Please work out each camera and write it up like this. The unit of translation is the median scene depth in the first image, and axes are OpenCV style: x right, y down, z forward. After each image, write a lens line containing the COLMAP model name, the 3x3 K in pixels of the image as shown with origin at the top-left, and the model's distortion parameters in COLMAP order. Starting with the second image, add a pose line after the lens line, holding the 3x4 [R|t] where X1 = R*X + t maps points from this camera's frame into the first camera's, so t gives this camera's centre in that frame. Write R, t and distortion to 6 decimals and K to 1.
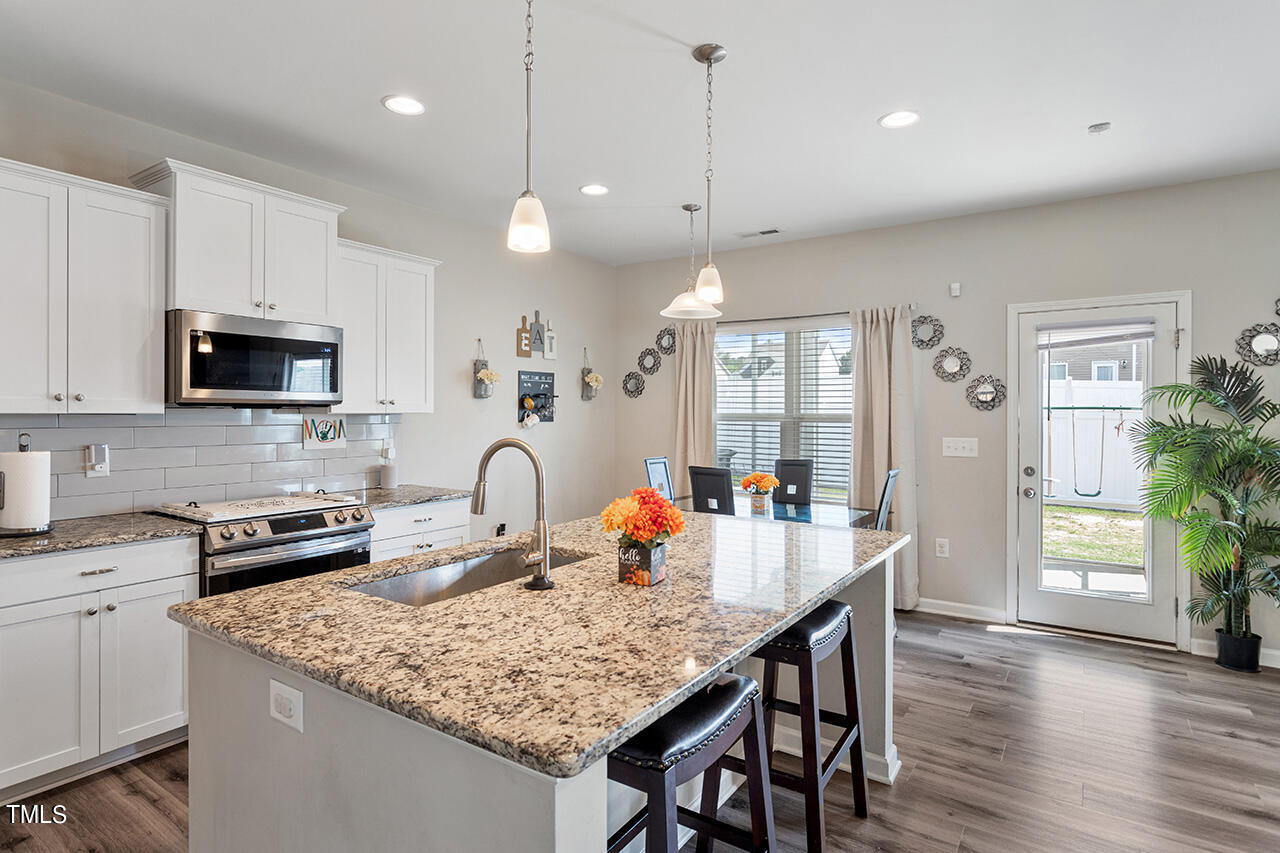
lens RADIAL K [[664.6, 0, 635.1], [0, 664.6, 408.3], [0, 0, 1]] dist [0.001139, 0.001742]
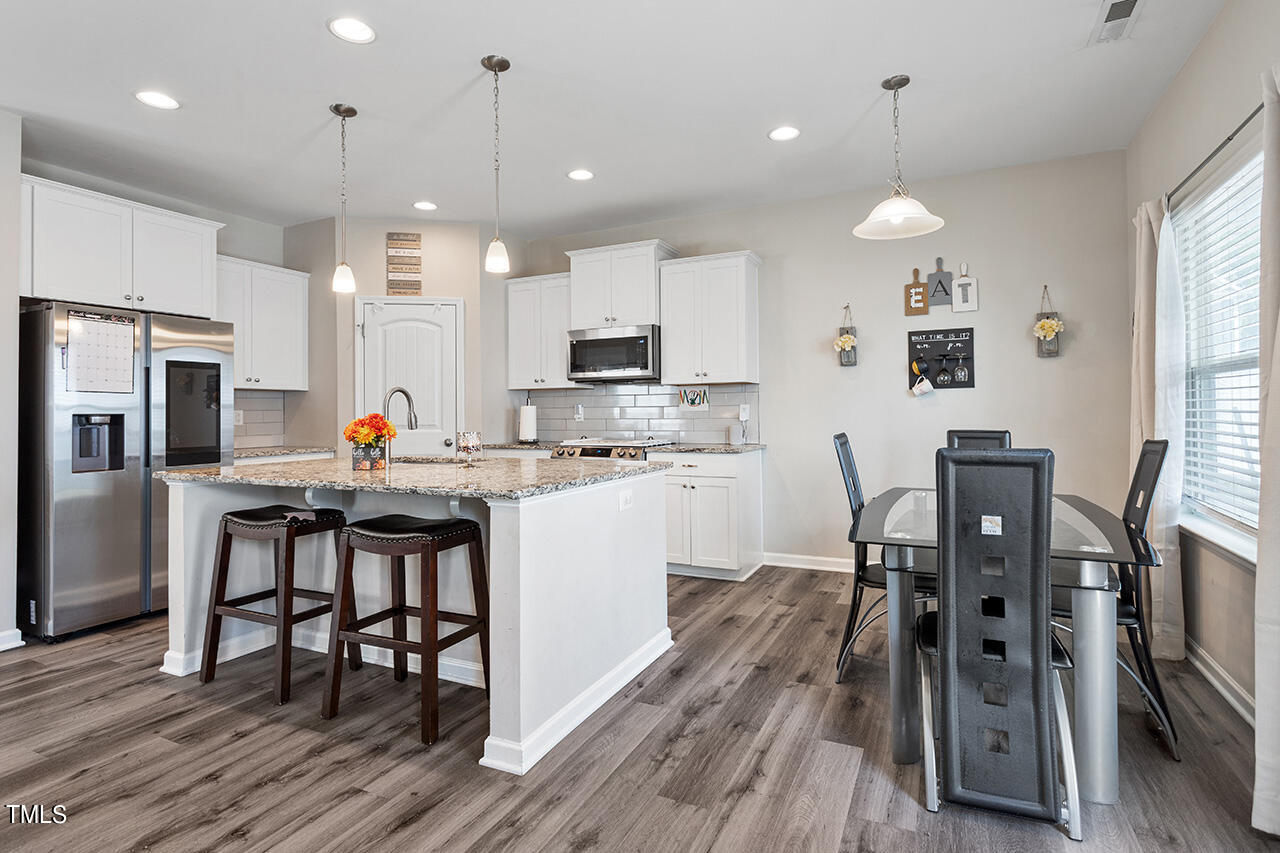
lens RADIAL K [[623.9, 0, 641.4], [0, 623.9, 400.5], [0, 0, 1]] dist [0.000945, 0.000530]
pose [[0.153899, -0.016697, -0.987946, 0.791305], [0.017057, 0.999753, -0.014239, 0.054952], [0.987939, -0.014660, 0.154146, 0.685828]]
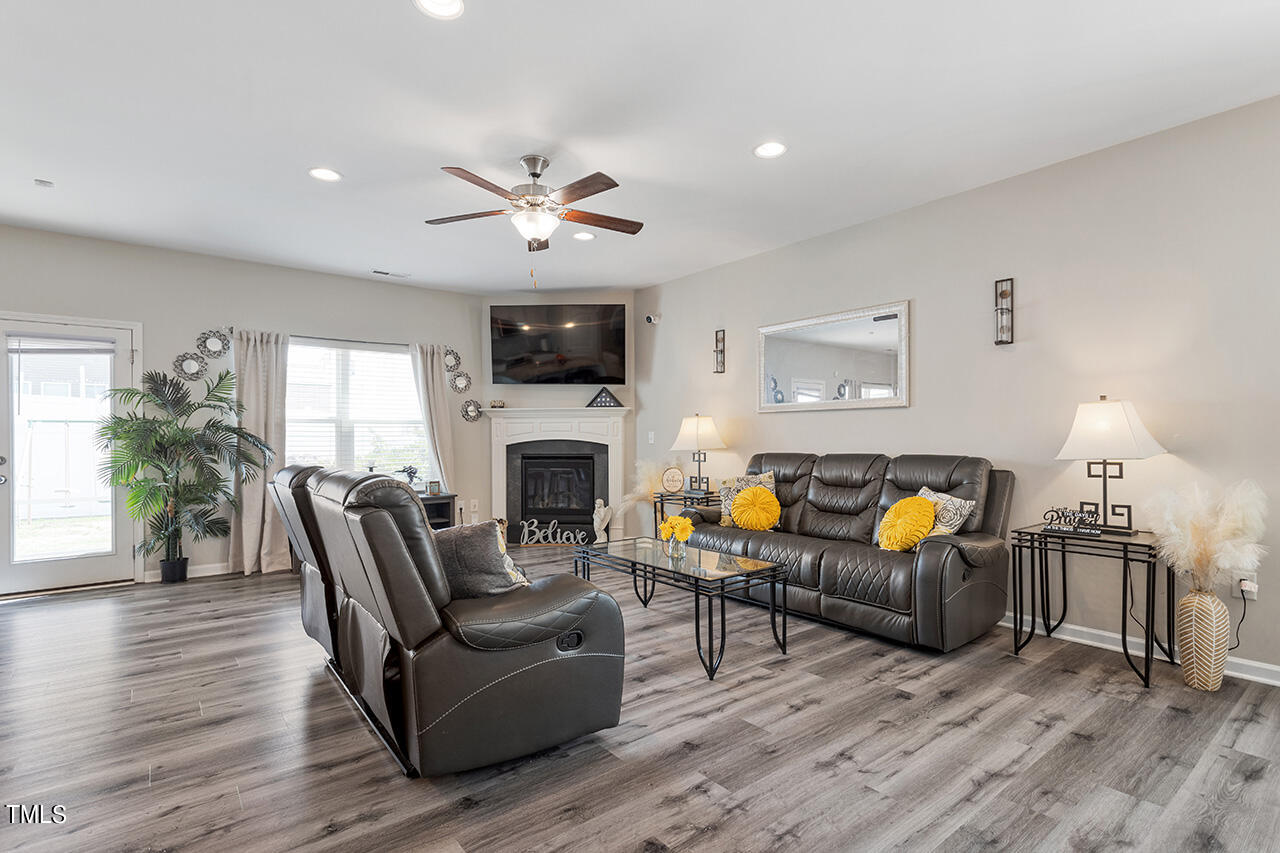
lens RADIAL K [[614.8, 0, 637.3], [0, 614.8, 438.4], [0, 0, 1]] dist [0.001781, 0.000374]
pose [[0.294542, -0.006834, 0.955614, -0.095899], [0.000964, 0.999976, 0.006854, 0.057717], [-0.955638, -0.001097, 0.294541, -0.376980]]
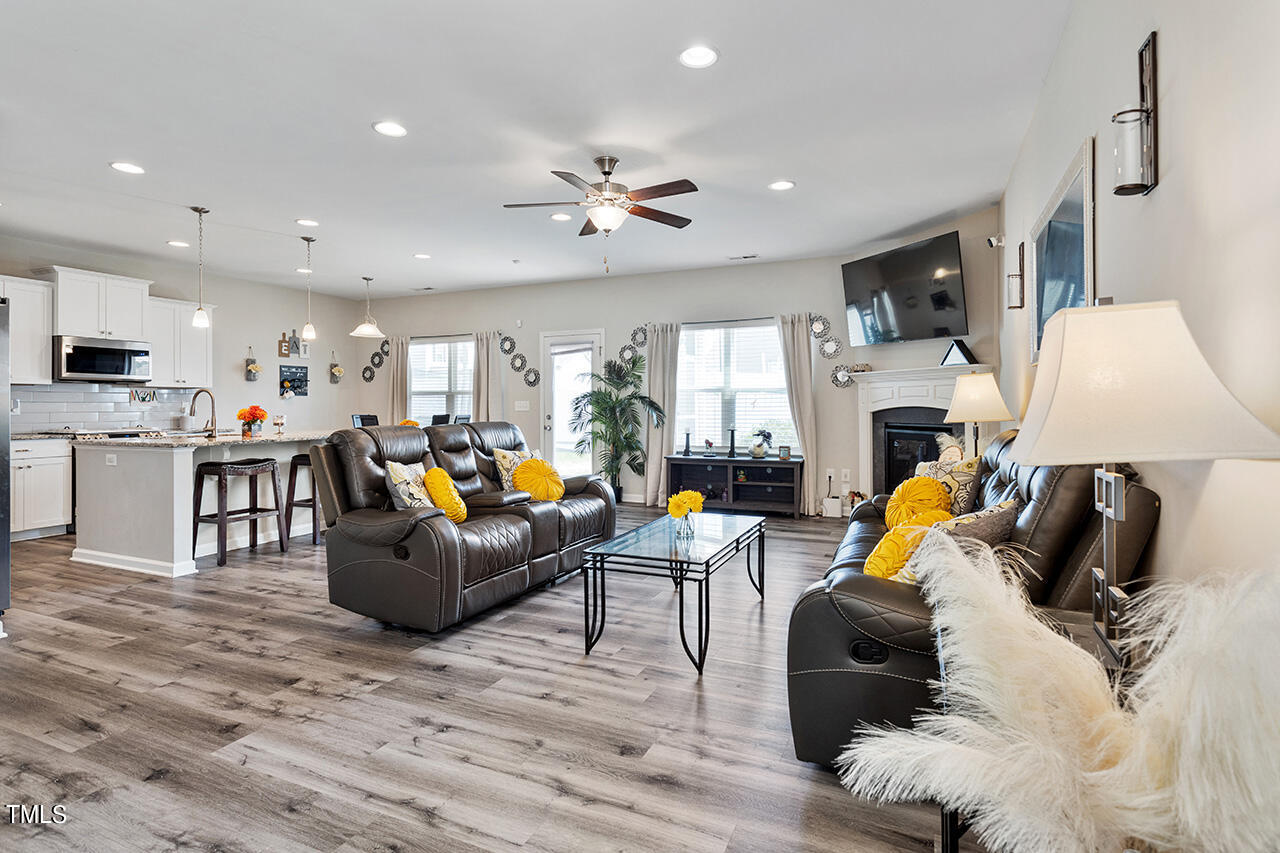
lens RADIAL K [[634.4, 0, 644.3], [0, 634.4, 399.4], [0, 0, 1]] dist [0.003508, 0.000385]
pose [[0.983214, -0.005914, 0.182359, 0.586098], [0.006832, 0.999967, -0.004408, 0.058468], [-0.182327, 0.005580, 0.983222, -1.007455]]
